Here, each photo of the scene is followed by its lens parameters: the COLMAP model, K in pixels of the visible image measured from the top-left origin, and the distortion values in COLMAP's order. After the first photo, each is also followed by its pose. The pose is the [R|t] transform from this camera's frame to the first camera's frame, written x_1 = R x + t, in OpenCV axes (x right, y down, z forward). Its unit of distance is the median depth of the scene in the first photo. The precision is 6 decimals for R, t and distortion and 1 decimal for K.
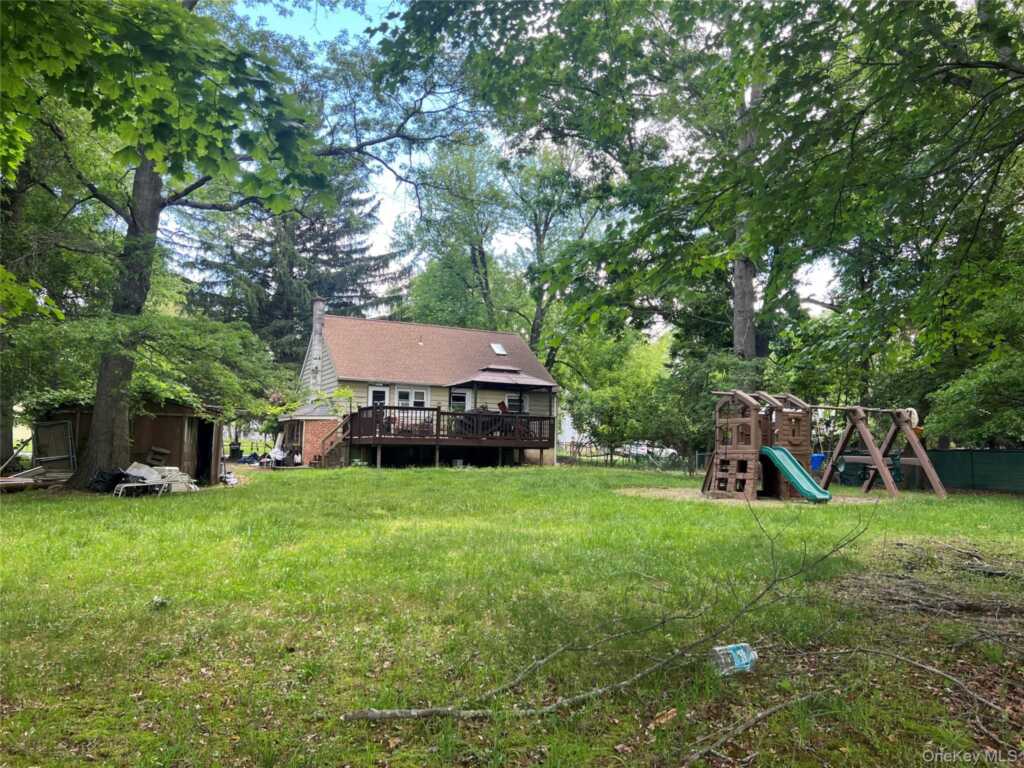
lens RADIAL K [[802.9, 0, 512.0], [0, 802.9, 384.0], [0, 0, 1]] dist [0.049432, -0.002404]
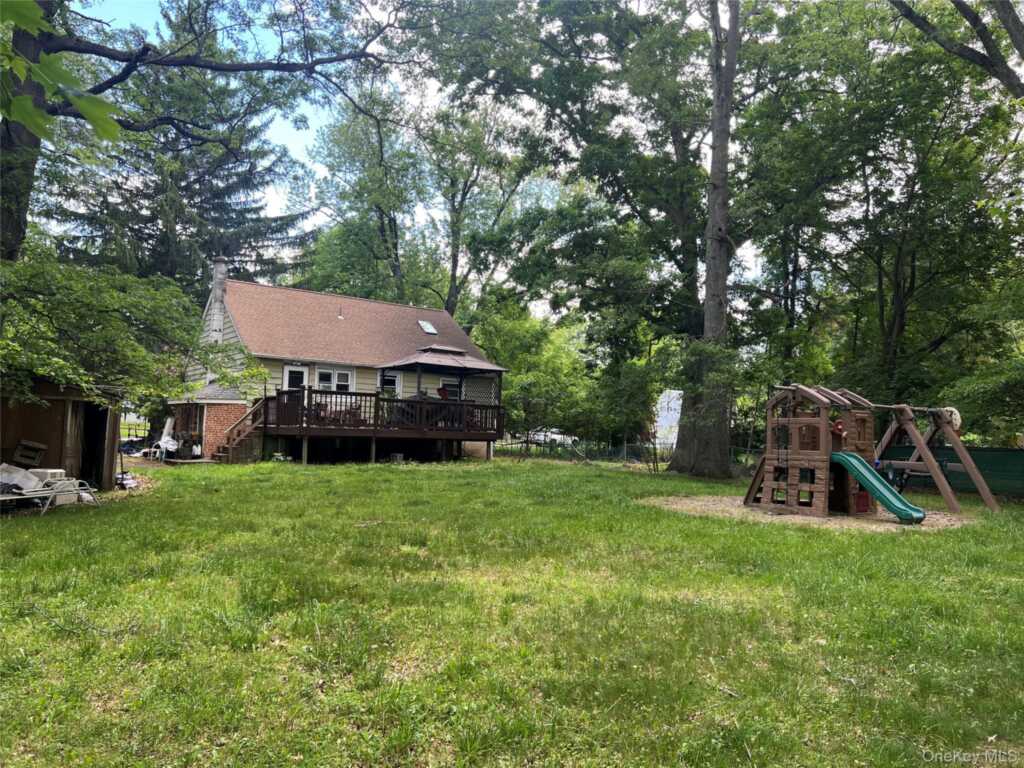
lens RADIAL K [[781.2, 0, 512.0], [0, 781.2, 384.0], [0, 0, 1]] dist [0.002441, 0.005131]
pose [[0.982303, 0.022495, 0.185944, -0.094550], [-0.026881, 0.999416, 0.021102, -0.001311], [-0.185361, -0.025727, 0.982334, 0.144794]]
